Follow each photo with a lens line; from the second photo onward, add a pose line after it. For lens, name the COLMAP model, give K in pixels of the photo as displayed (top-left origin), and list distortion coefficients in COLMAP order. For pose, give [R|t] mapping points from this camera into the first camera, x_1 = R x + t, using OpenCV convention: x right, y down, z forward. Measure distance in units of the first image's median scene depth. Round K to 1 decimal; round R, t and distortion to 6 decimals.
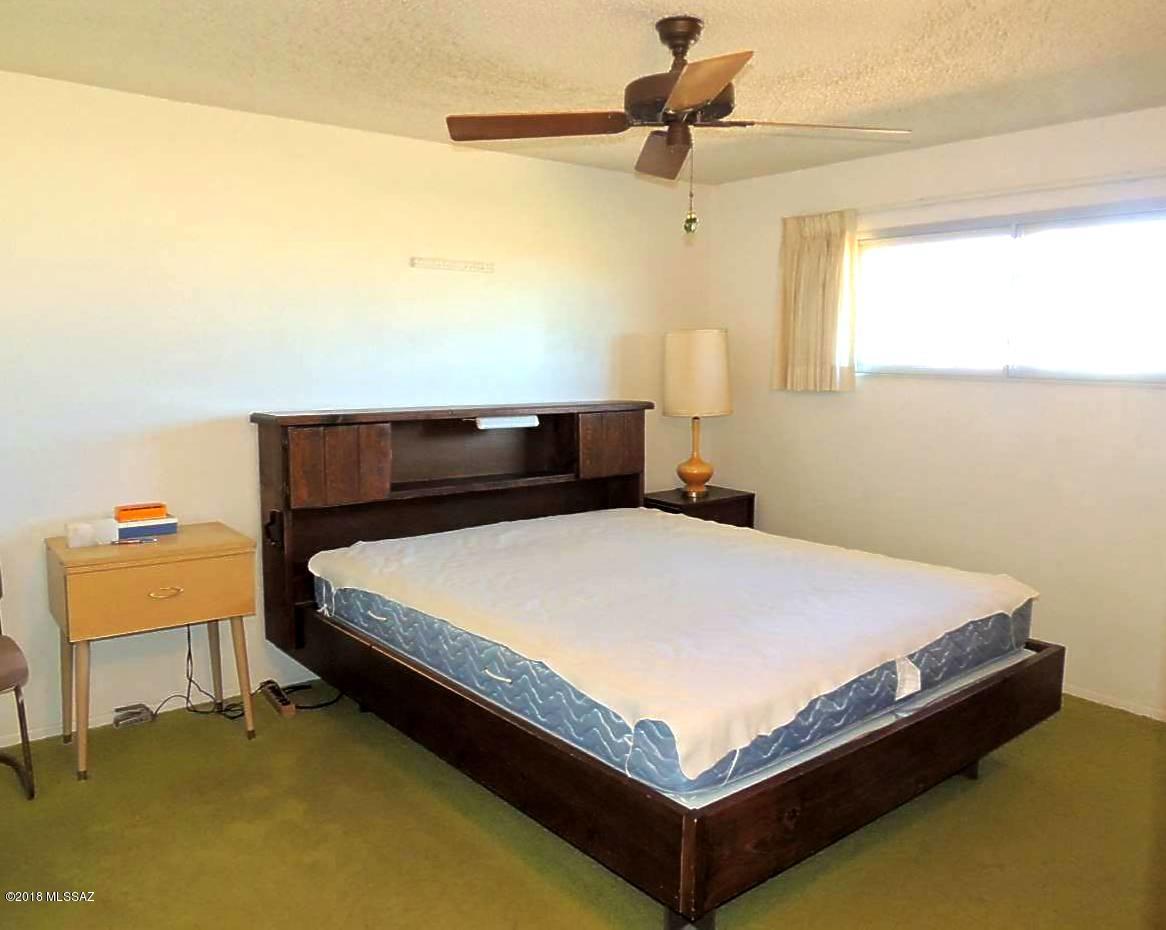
lens RADIAL K [[897.0, 0, 583.0], [0, 897.0, 465.0], [0, 0, 1]] dist [-0.002770, -0.000249]
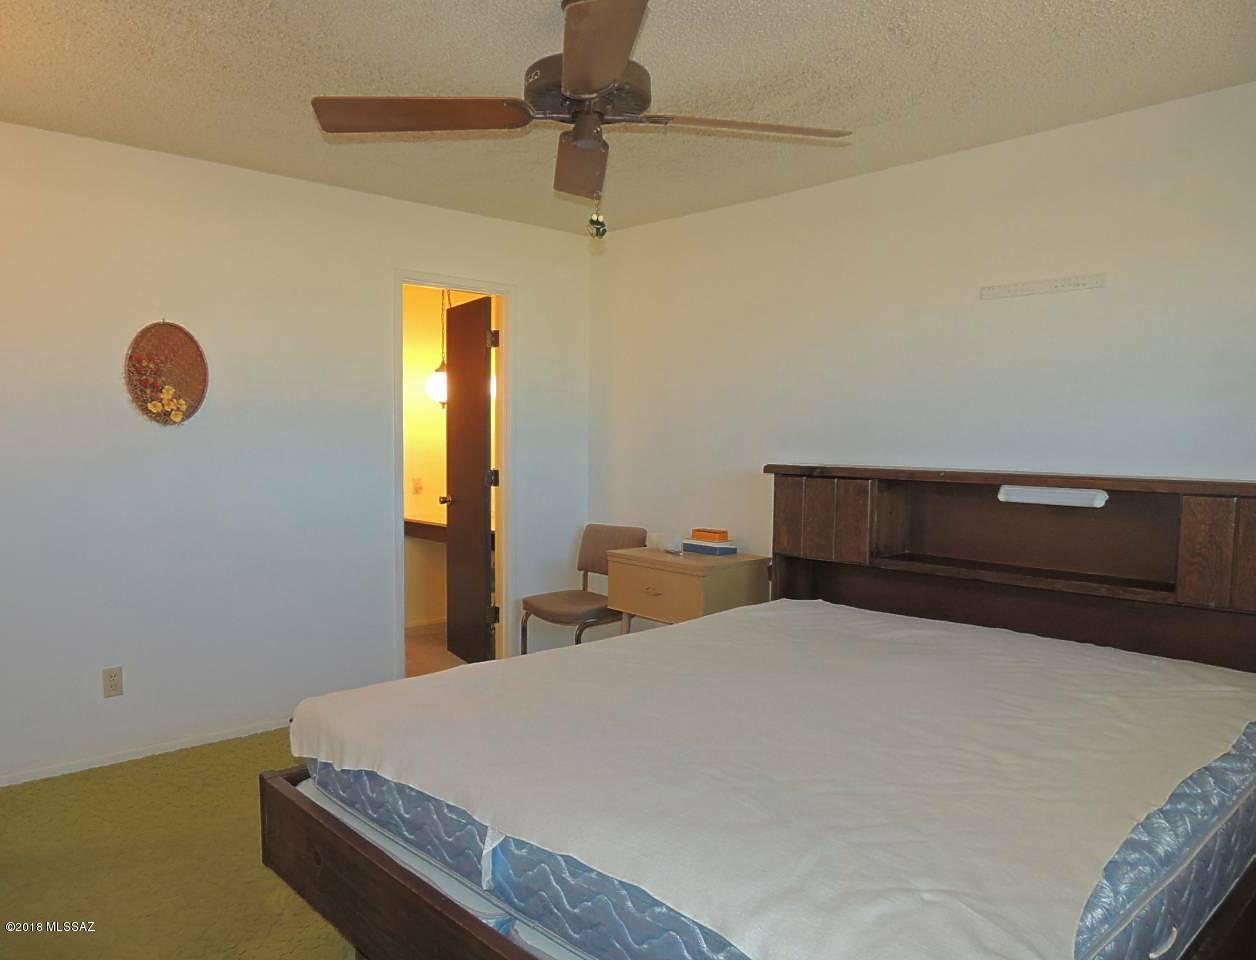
lens RADIAL K [[899.2, 0, 628.0], [0, 899.2, 480.0], [0, 0, 1]] dist [-0.003964, -0.000548]
pose [[0.056530, 0.036664, -0.997727, 0.705688], [-0.129594, 0.991141, 0.029079, -0.043365], [0.989954, 0.127656, 0.060781, 0.726455]]
